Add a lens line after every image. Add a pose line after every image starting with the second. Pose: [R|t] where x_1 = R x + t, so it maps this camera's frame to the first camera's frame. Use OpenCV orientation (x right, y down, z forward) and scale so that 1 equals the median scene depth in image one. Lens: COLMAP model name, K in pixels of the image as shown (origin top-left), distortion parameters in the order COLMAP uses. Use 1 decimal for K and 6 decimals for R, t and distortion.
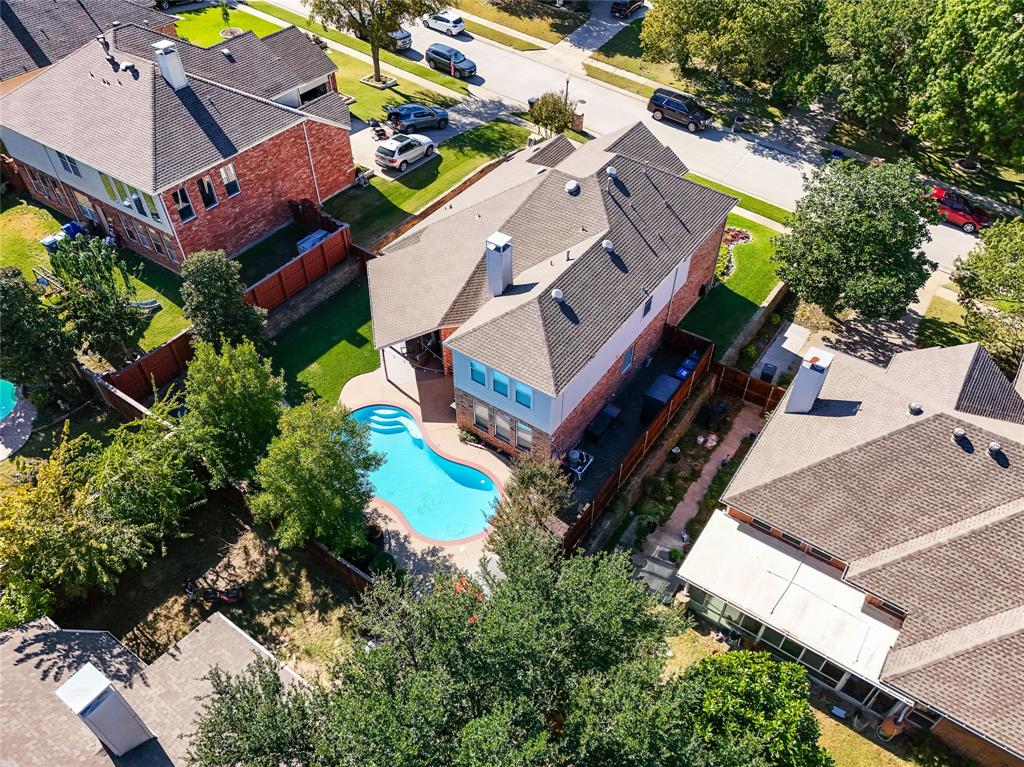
lens RADIAL K [[774.5, 0, 512.0], [0, 774.5, 383.5], [0, 0, 1]] dist [0.075519, -0.062304]
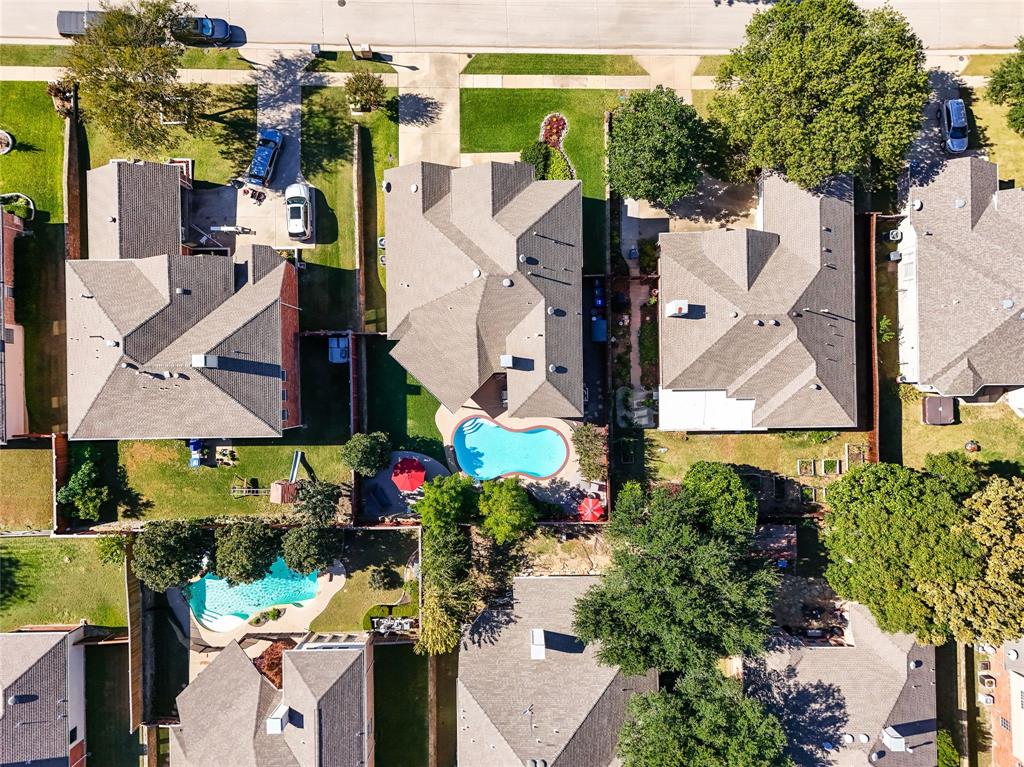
lens RADIAL K [[774.5, 0, 512.0], [0, 774.5, 383.5], [0, 0, 1]] dist [0.075519, -0.062304]
pose [[0.812037, -0.583586, -0.004765, -0.026045], [0.407774, 0.561522, 0.720009, -1.270260], [-0.417512, -0.586617, 0.693948, -0.189130]]
